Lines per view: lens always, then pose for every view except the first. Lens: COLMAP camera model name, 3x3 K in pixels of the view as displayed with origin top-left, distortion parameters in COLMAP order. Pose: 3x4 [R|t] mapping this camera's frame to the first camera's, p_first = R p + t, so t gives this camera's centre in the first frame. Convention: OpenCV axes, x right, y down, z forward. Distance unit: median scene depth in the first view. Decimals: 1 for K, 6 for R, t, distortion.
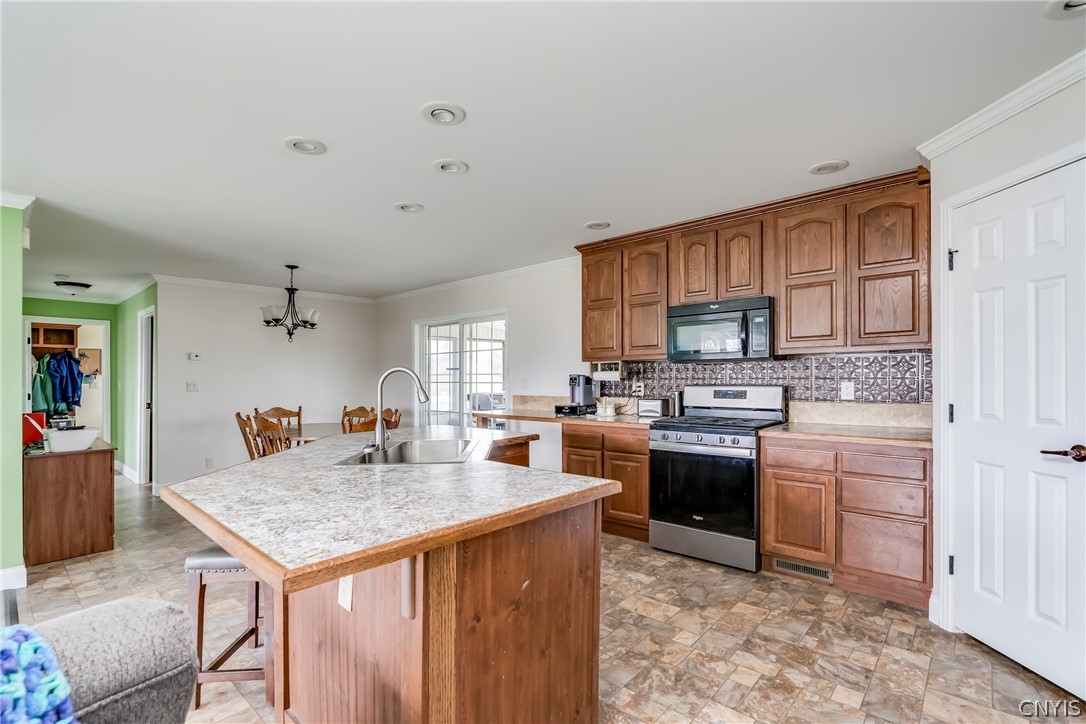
lens RADIAL K [[497.0, 0, 545.7], [0, 497.0, 349.9], [0, 0, 1]] dist [-0.002048, -0.000076]
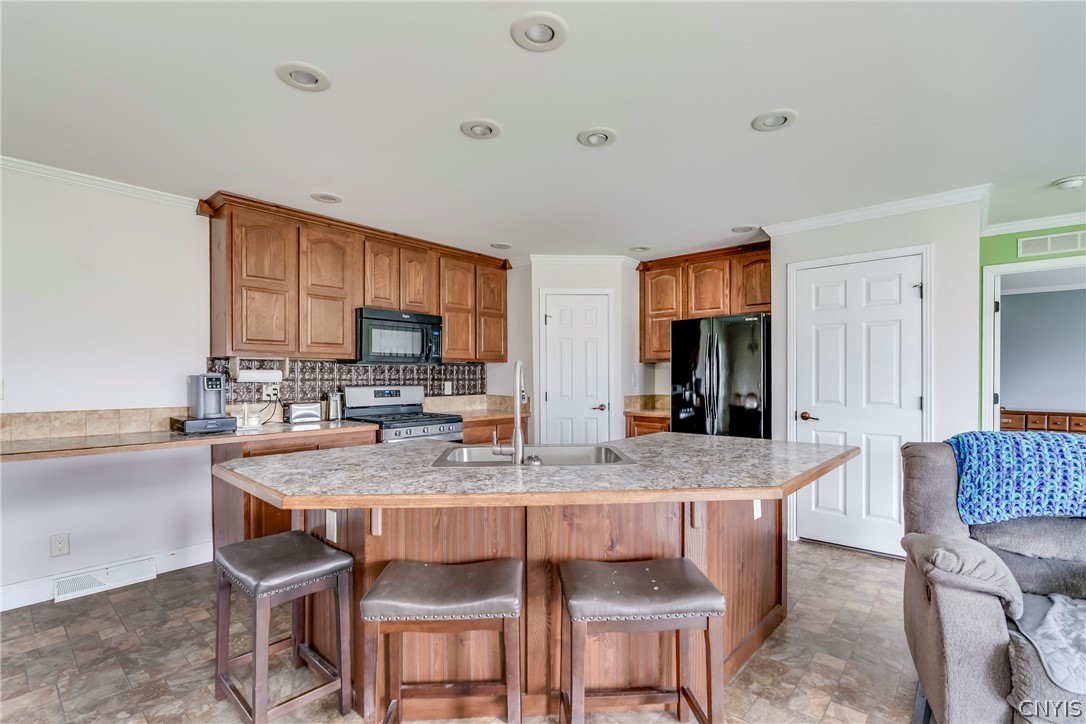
lens RADIAL K [[496.4, 0, 544.2], [0, 496.4, 381.2], [0, 0, 1]] dist [-0.003123, -0.000496]
pose [[-0.004576, 0.001622, 0.999988, -0.739197], [-0.052522, 0.998618, -0.001860, 0.043020], [-0.998609, -0.052530, -0.004484, 0.629723]]
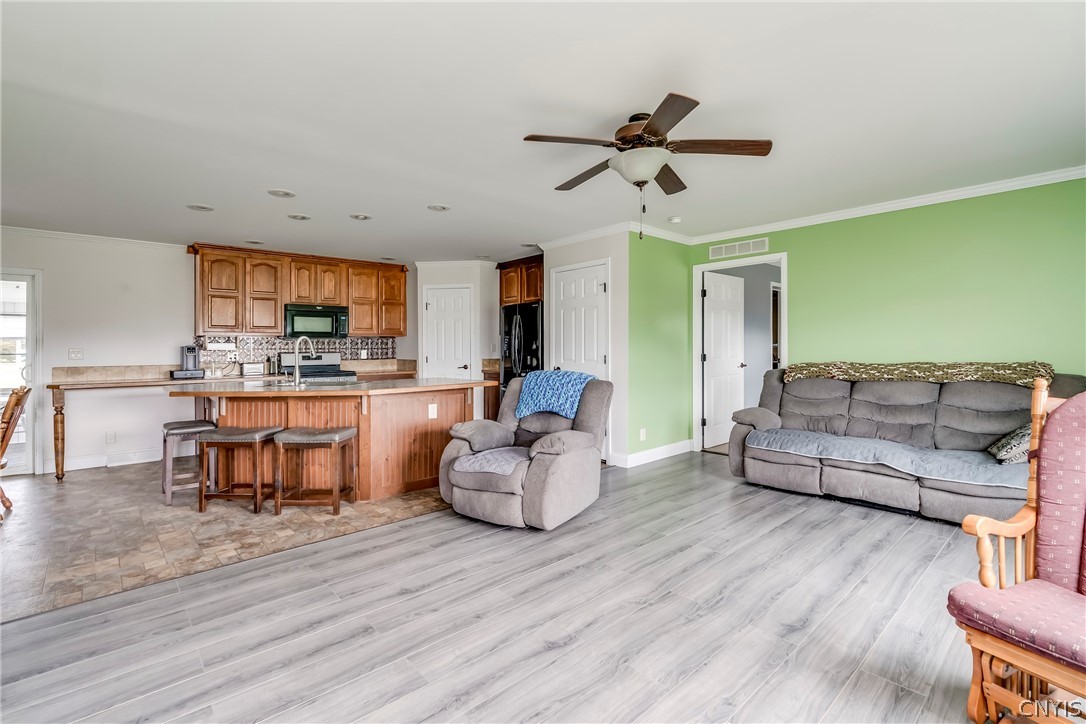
lens RADIAL K [[494.0, 0, 542.3], [0, 494.0, 346.7], [0, 0, 1]] dist [-0.005278, -0.000618]
pose [[0.112304, 0.014745, 0.993564, -1.226190], [-0.043603, 0.999000, -0.009897, 0.031389], [-0.992717, -0.042211, 0.112835, 0.001128]]
